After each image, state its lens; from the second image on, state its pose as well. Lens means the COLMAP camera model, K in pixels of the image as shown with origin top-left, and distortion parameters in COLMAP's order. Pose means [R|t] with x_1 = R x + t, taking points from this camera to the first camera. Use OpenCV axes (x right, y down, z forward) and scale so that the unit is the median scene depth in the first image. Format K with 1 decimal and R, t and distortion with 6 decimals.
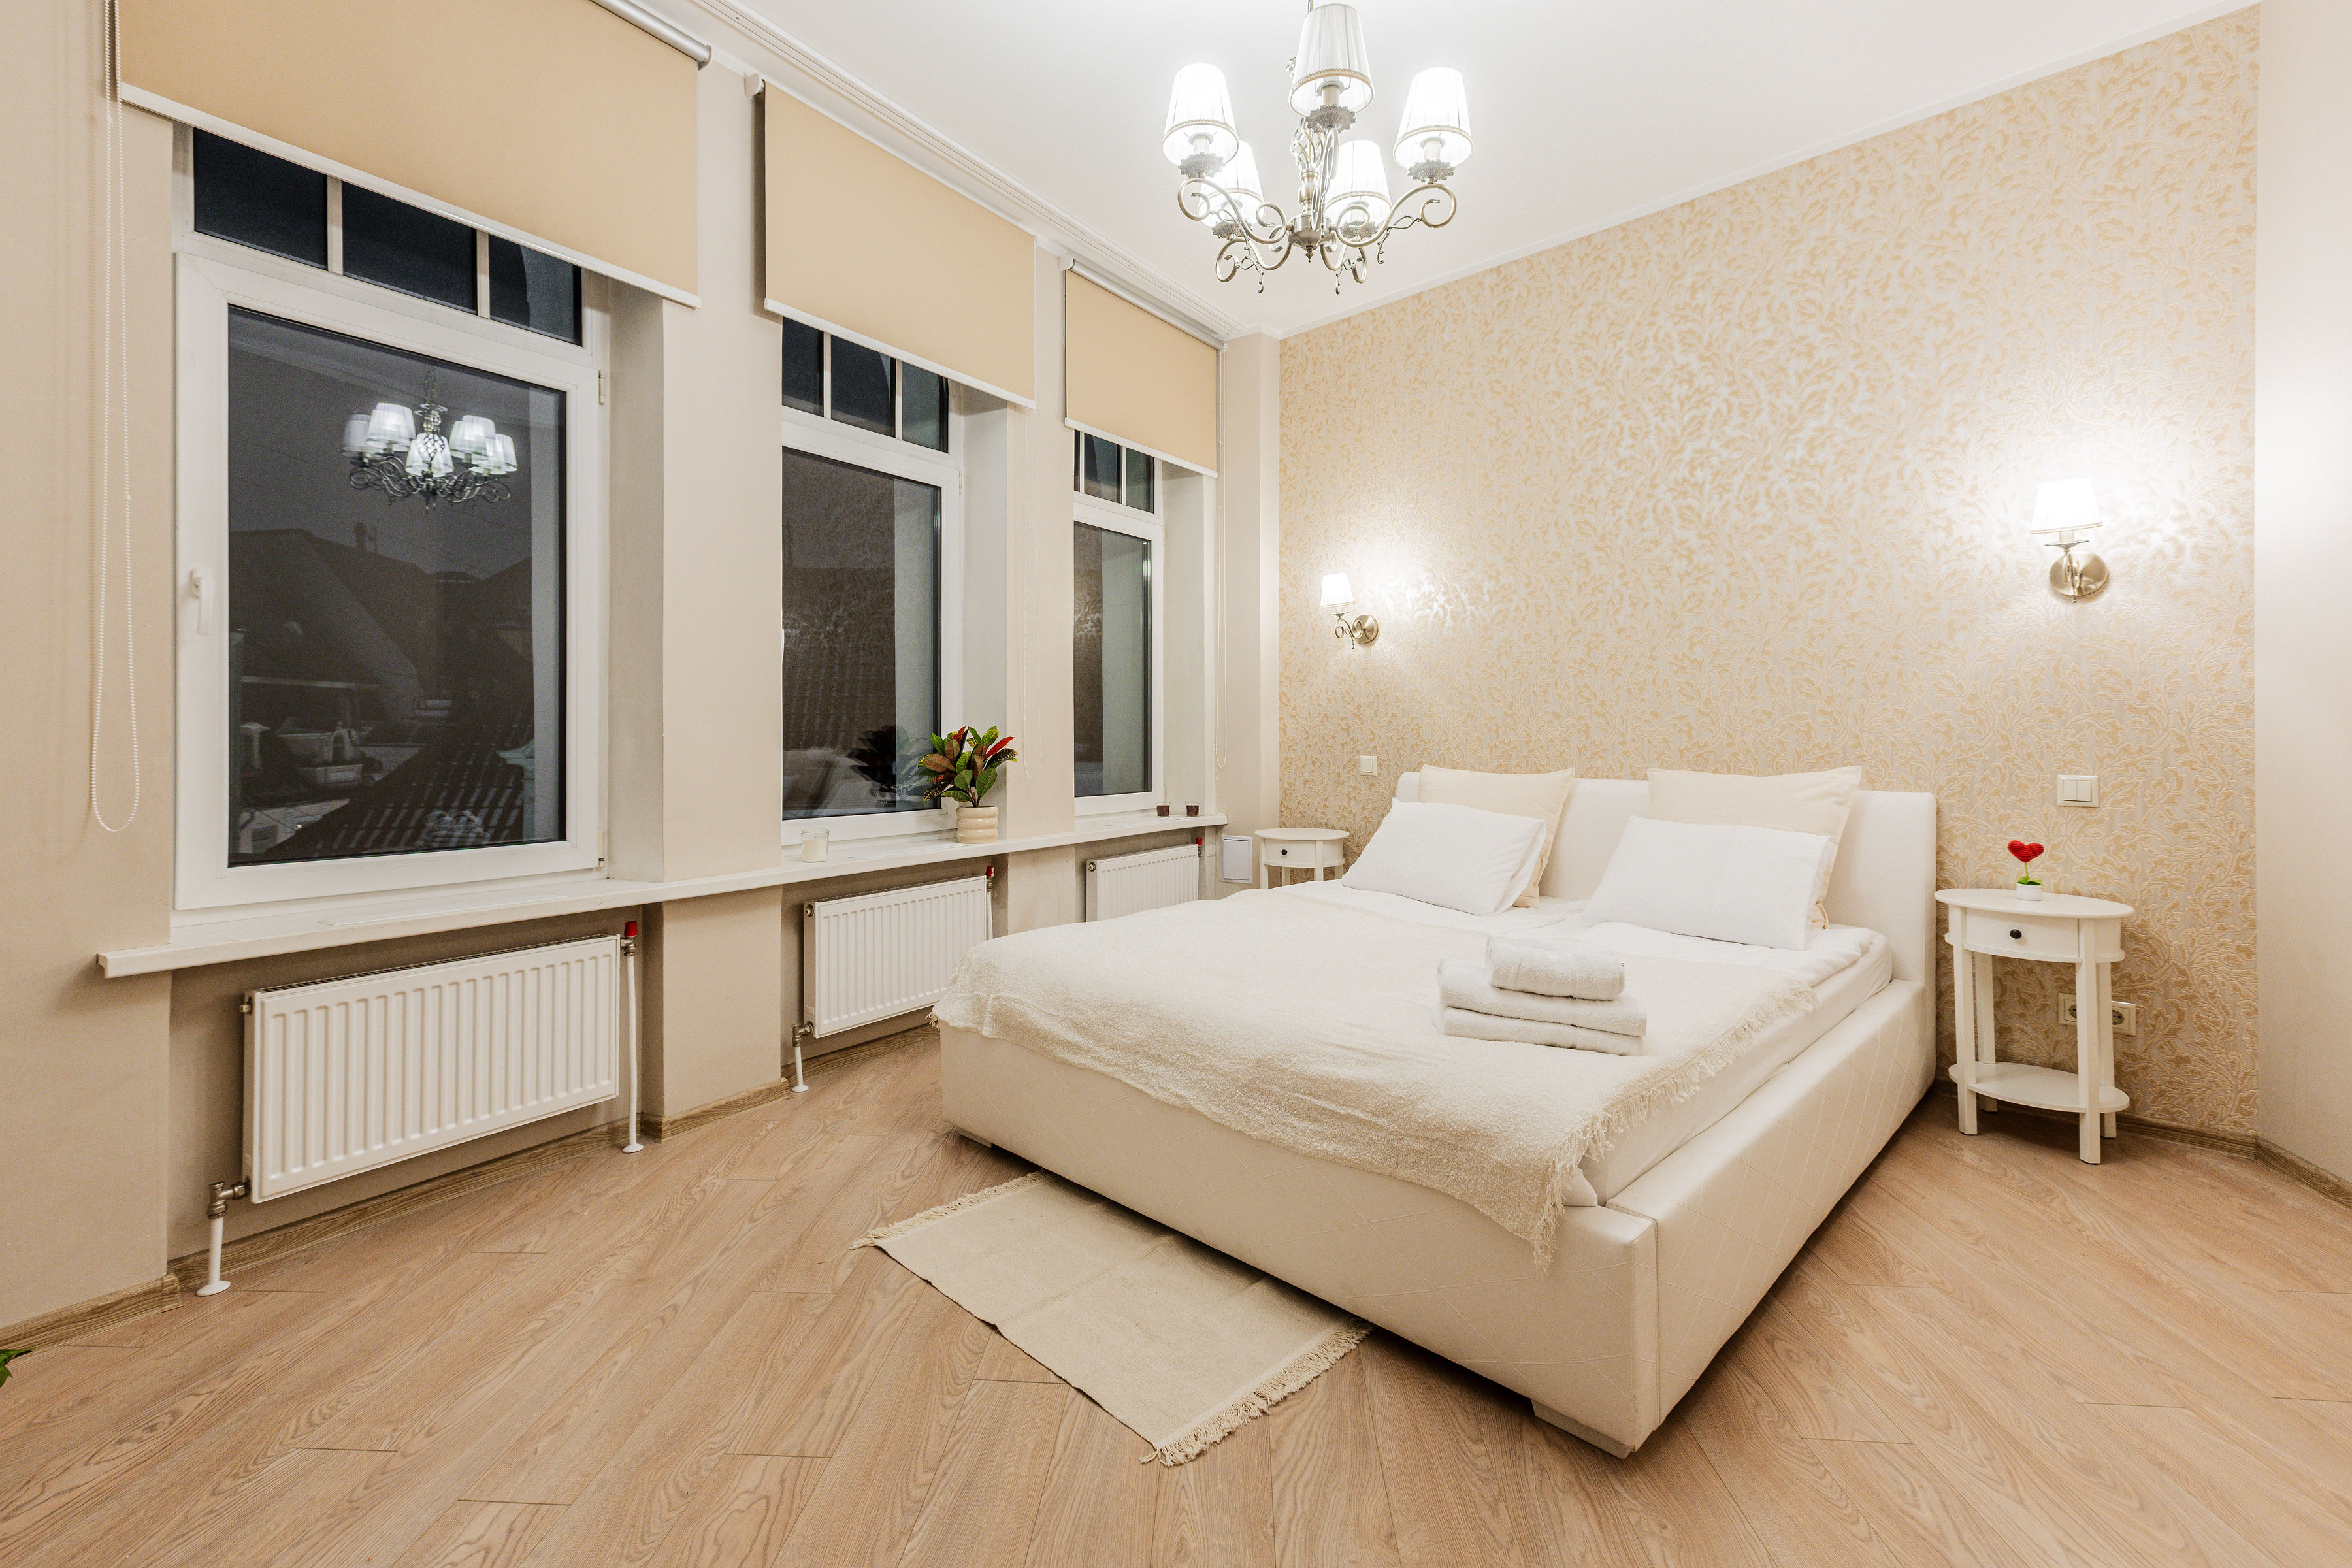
lens RADIAL K [[1062.1, 0, 1211.2], [0, 1062.1, 731.6], [0, 0, 1]] dist [0.016147, 0.000406]
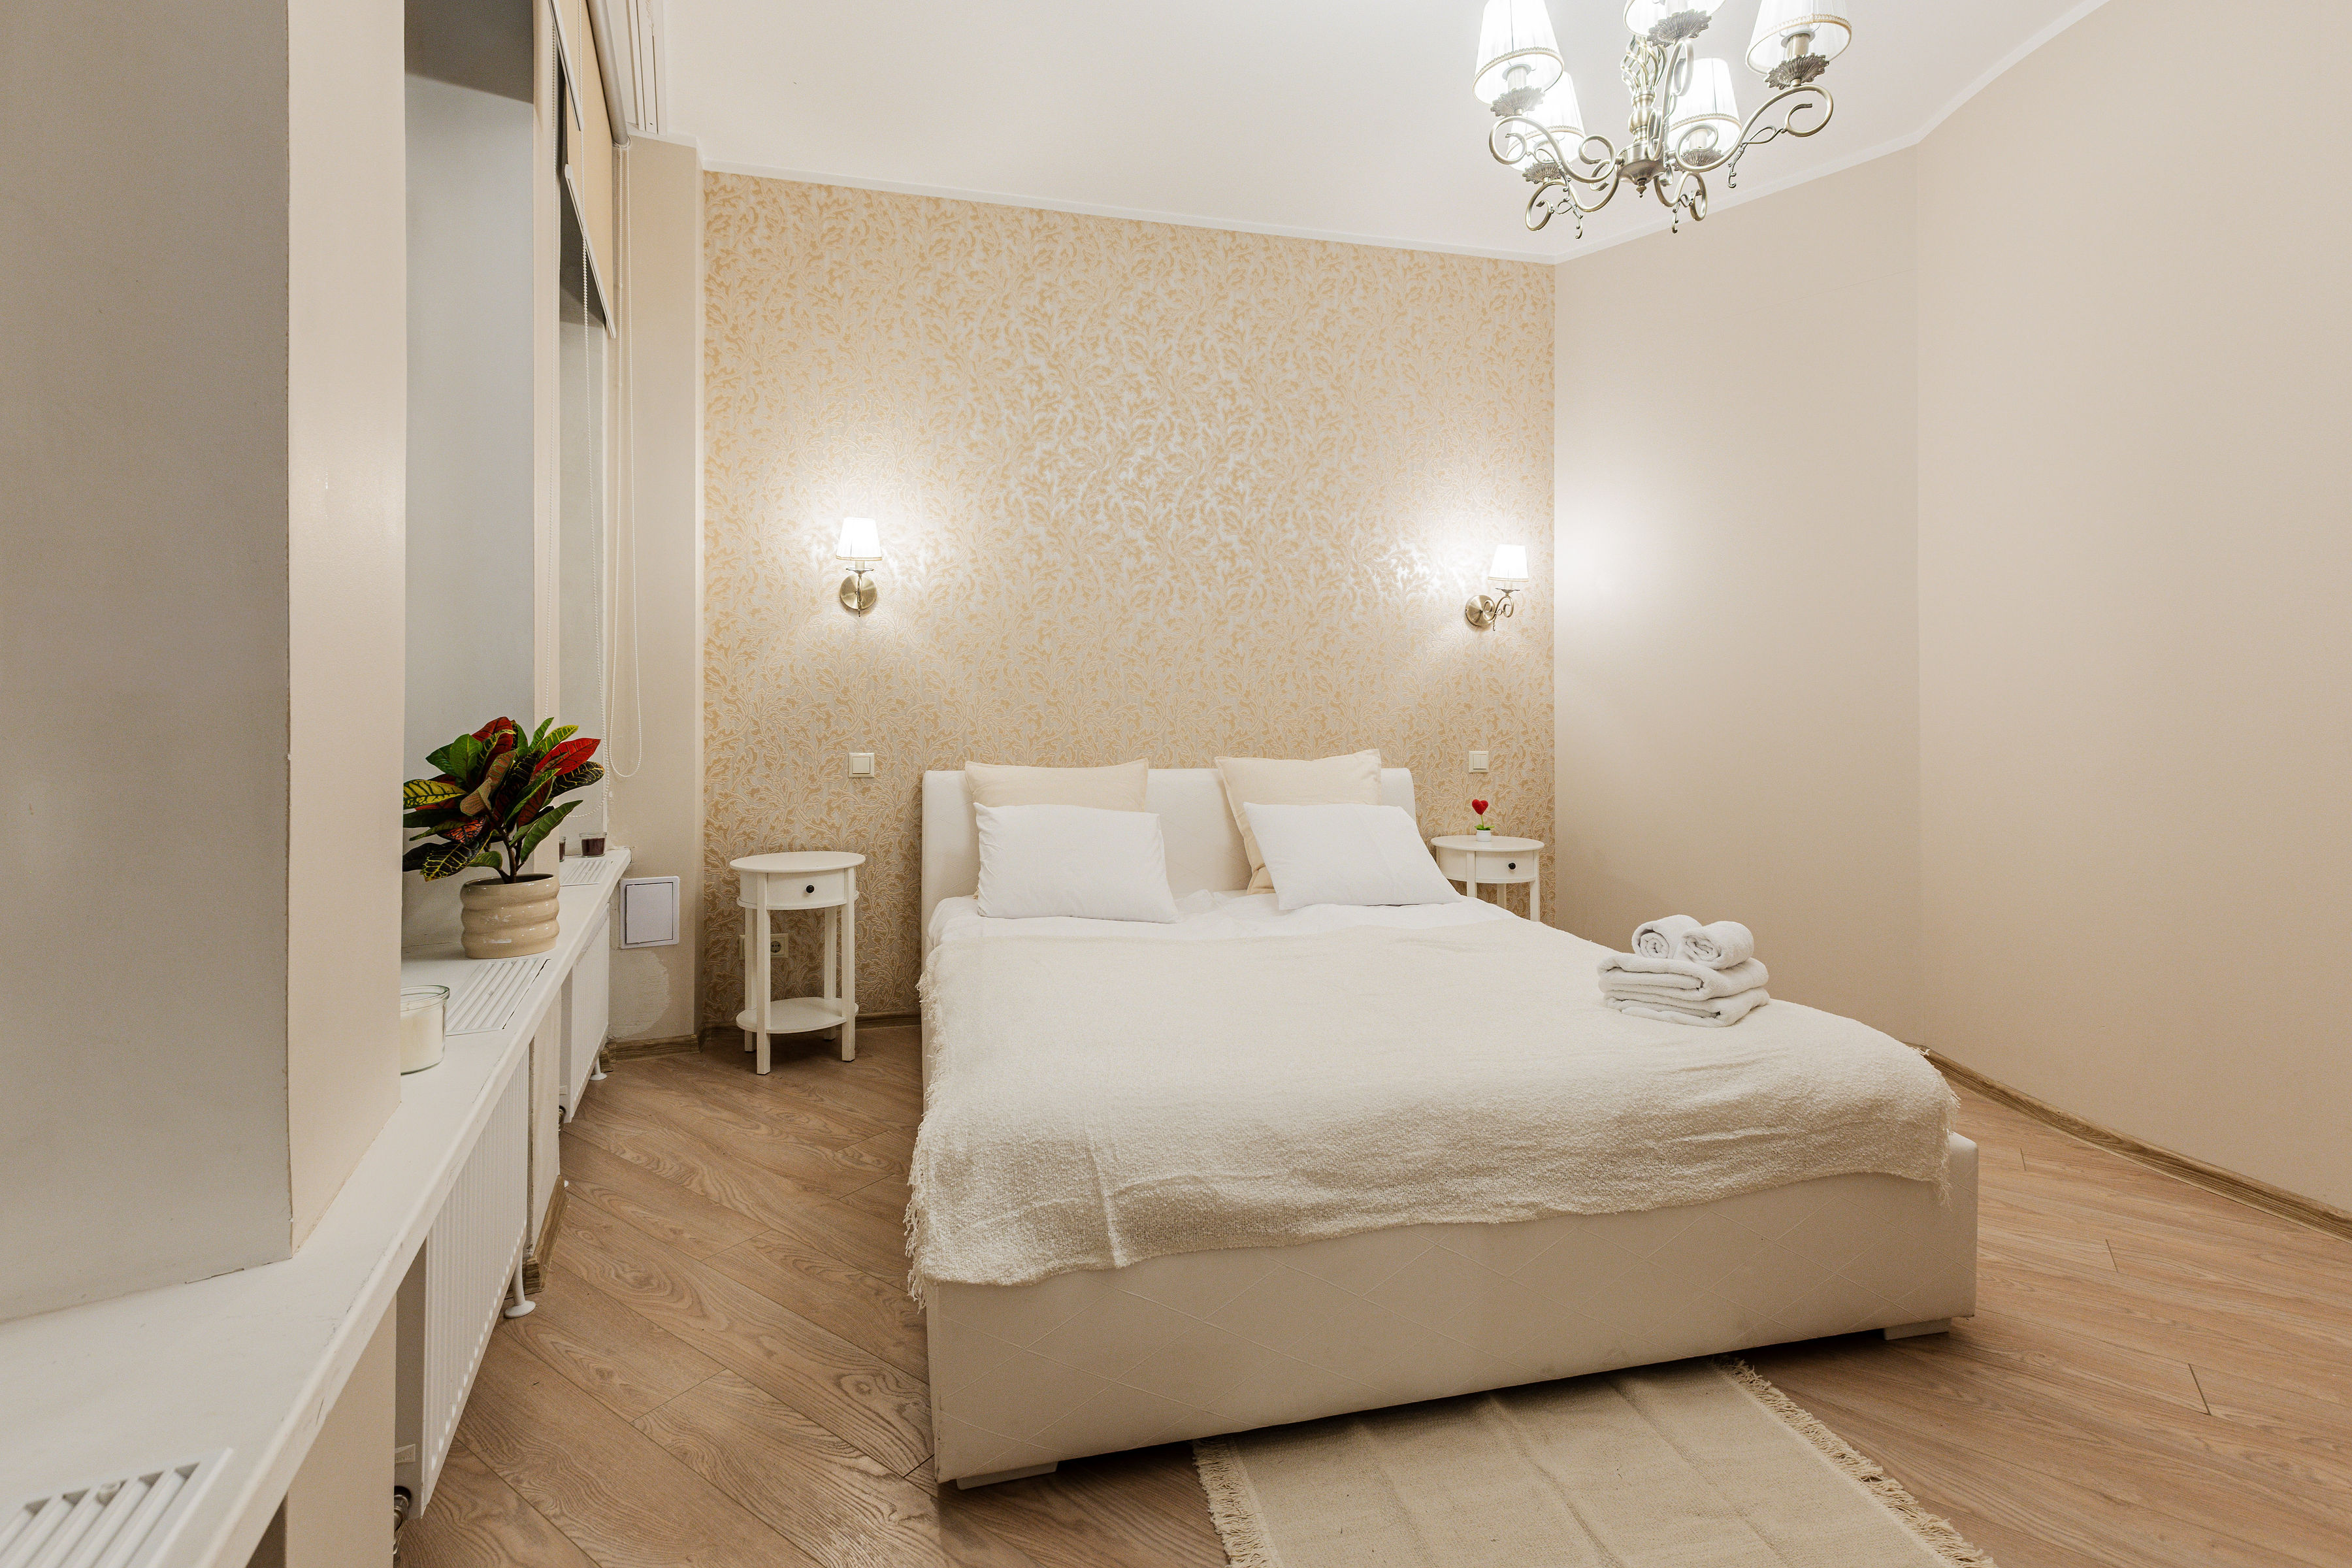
lens RADIAL K [[1045.0, 0, 1175.7], [0, 1045.0, 710.5], [0, 0, 1]] dist [0.016212, -0.000175]
pose [[0.536537, 0.004335, 0.843866, -0.471105], [0.001970, 0.999978, -0.006389, -0.004030], [-0.843875, 0.005090, 0.536516, 0.475447]]
